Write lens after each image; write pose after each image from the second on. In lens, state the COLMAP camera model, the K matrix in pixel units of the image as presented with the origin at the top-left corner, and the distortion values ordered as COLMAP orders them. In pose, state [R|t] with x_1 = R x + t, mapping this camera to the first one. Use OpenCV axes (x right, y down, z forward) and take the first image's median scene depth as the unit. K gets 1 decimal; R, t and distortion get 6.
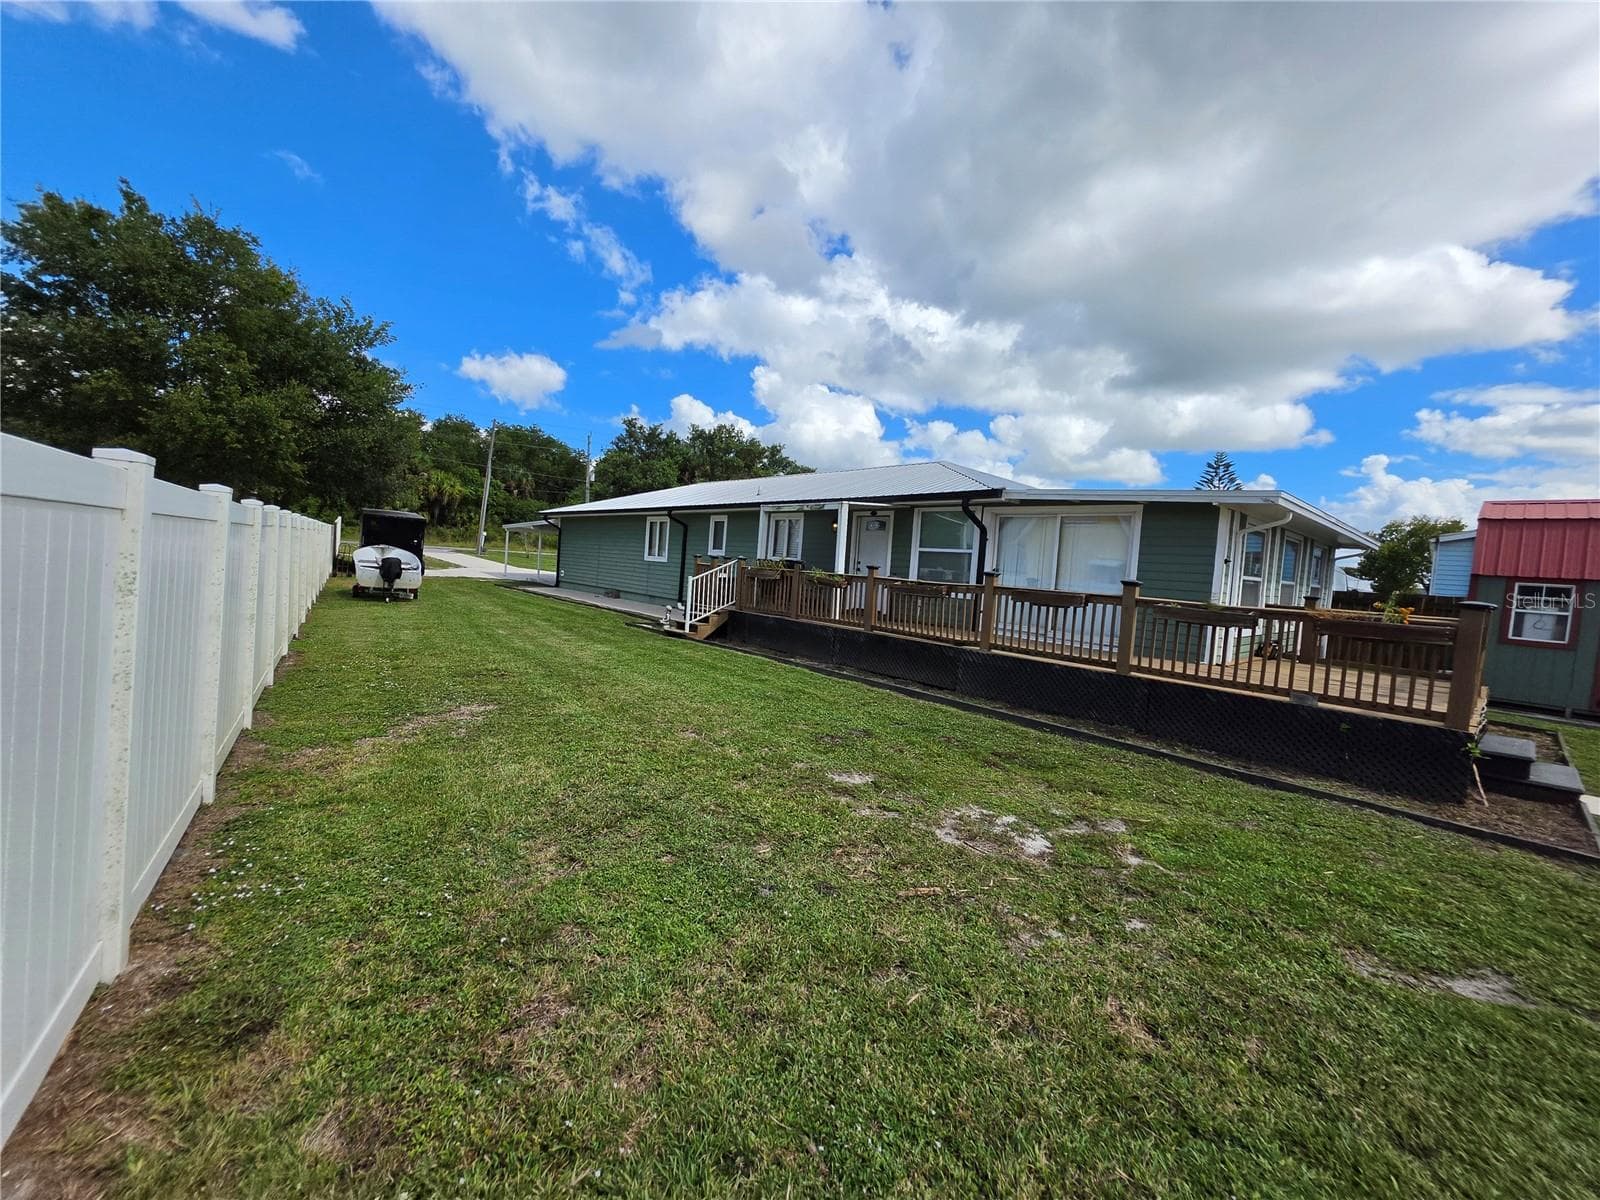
lens RADIAL K [[634.6, 0, 774.8], [0, 634.6, 581.3], [0, 0, 1]] dist [-0.000515, 0.001068]
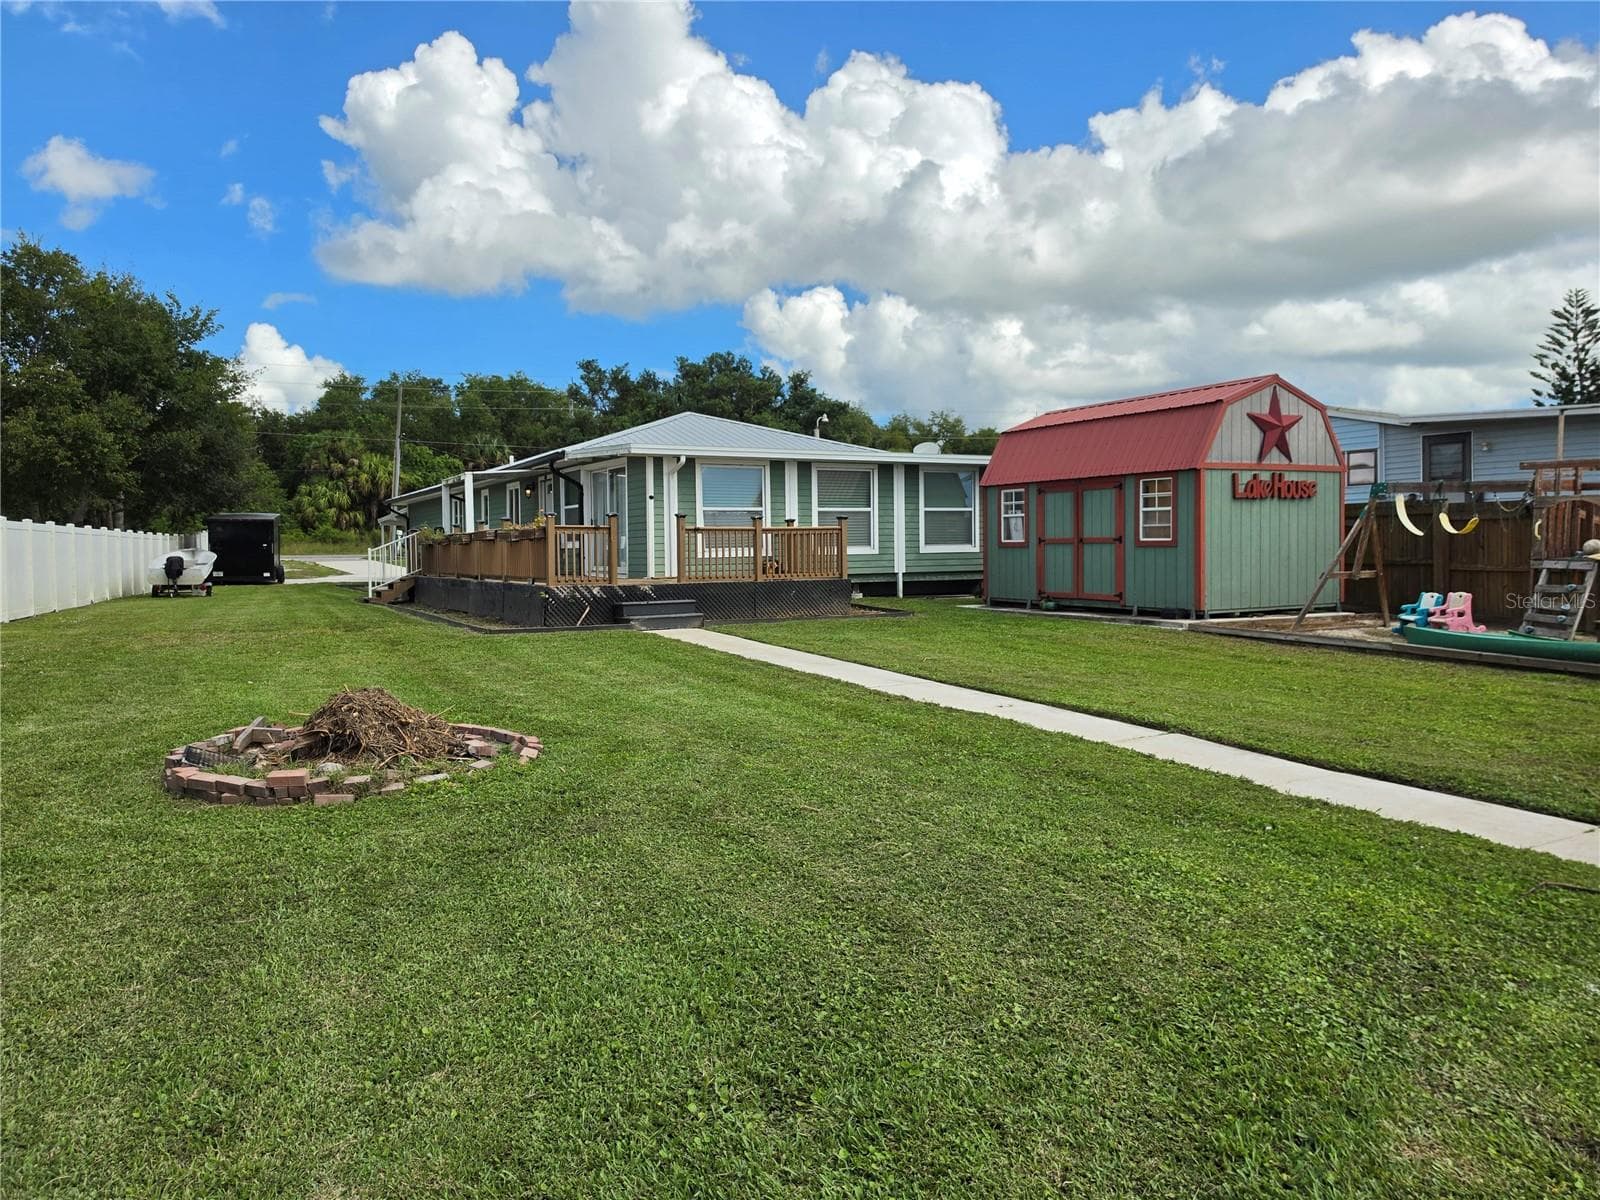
lens RADIAL K [[1129.9, 0, 830.8], [0, 1129.9, 572.1], [0, 0, 1]] dist [0.047432, -0.077903]
pose [[0.975973, -0.076052, -0.204186, 0.685857], [0.072885, 0.997075, -0.022999, 0.089026], [0.205338, 0.007564, 0.978662, -0.515192]]
